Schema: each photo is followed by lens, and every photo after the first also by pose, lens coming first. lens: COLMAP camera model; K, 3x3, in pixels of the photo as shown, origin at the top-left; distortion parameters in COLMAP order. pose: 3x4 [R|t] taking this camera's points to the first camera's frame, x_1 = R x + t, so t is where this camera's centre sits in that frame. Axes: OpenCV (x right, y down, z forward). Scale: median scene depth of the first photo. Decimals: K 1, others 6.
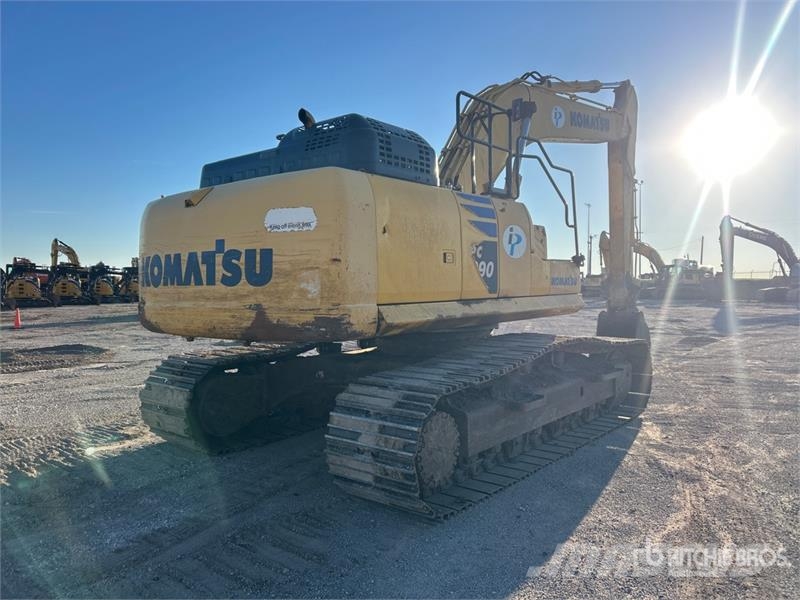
lens RADIAL K [[610.2, 0, 400.7], [0, 610.2, 302.9], [0, 0, 1]] dist [0.053305, -0.056139]
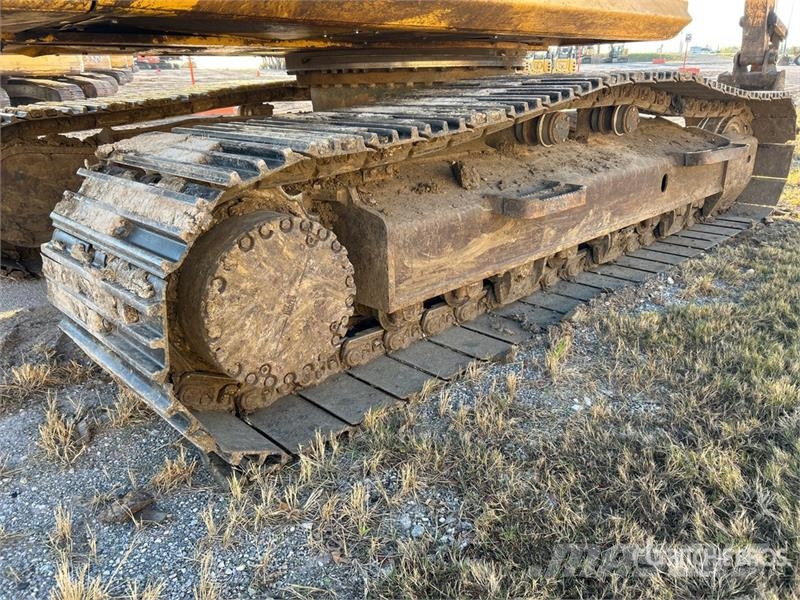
lens RADIAL K [[610.2, 0, 400.7], [0, 610.2, 302.9], [0, 0, 1]] dist [0.053305, -0.056139]
pose [[0.993223, 0.030872, -0.112046, 0.134836], [0.005756, 0.949827, 0.312721, 0.078204], [0.116079, -0.311247, 0.943213, 0.447524]]
